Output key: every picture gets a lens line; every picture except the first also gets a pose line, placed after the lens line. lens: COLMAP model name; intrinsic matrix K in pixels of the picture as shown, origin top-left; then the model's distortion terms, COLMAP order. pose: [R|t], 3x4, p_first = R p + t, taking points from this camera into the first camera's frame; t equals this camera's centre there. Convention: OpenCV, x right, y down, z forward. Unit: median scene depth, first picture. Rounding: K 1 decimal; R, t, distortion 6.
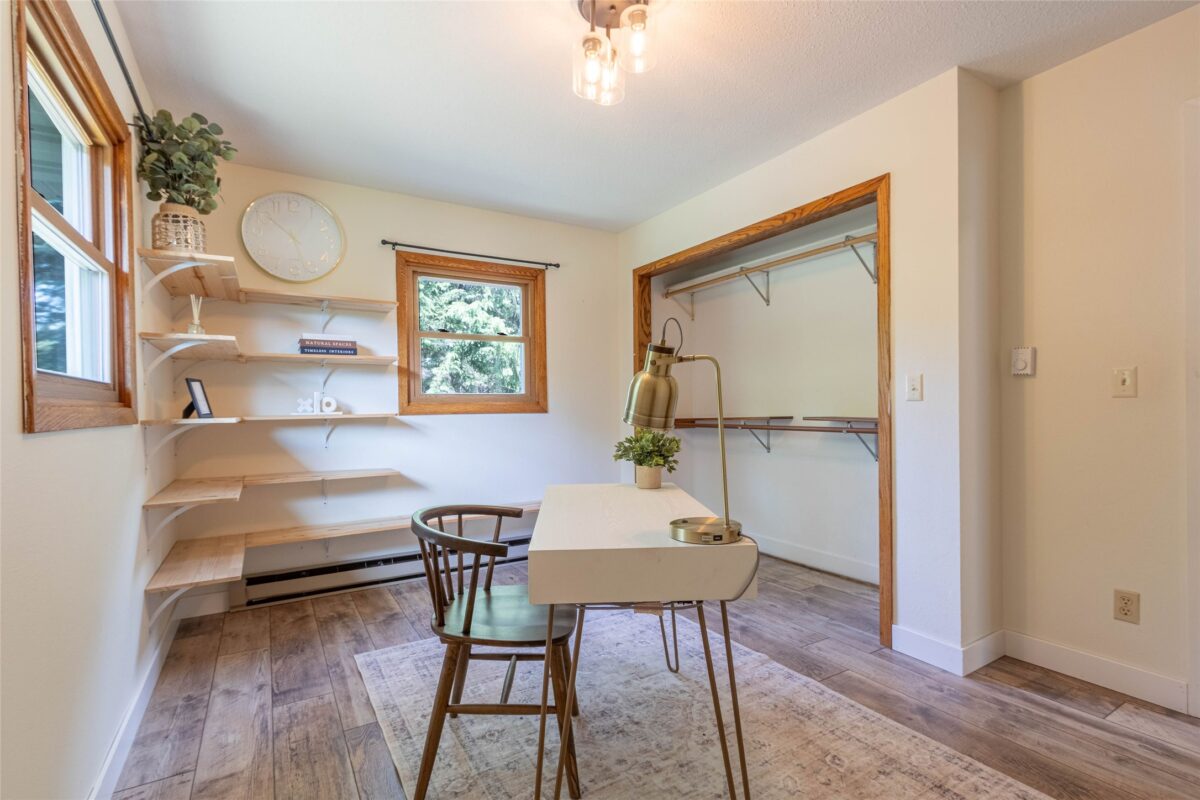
lens RADIAL K [[547.8, 0, 577.6], [0, 547.8, 403.4], [0, 0, 1]] dist [0.001493, 0.001426]
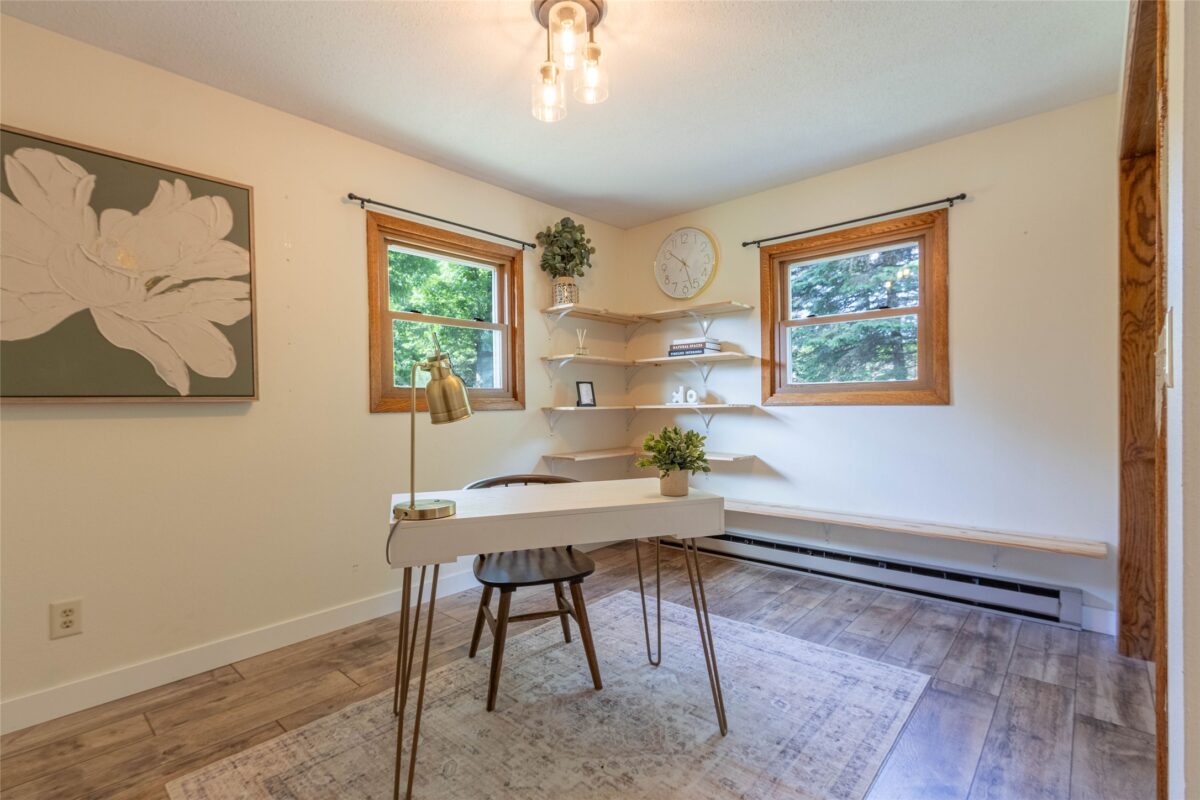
lens RADIAL K [[547.8, 0, 599.3], [0, 547.8, 402.6], [0, 0, 1]] dist [0.001493, 0.001426]
pose [[0.312155, 0.009993, -0.949979, 0.582661], [0.015280, 0.999763, 0.015537, -0.005299], [0.949908, -0.019365, 0.311928, 0.390806]]
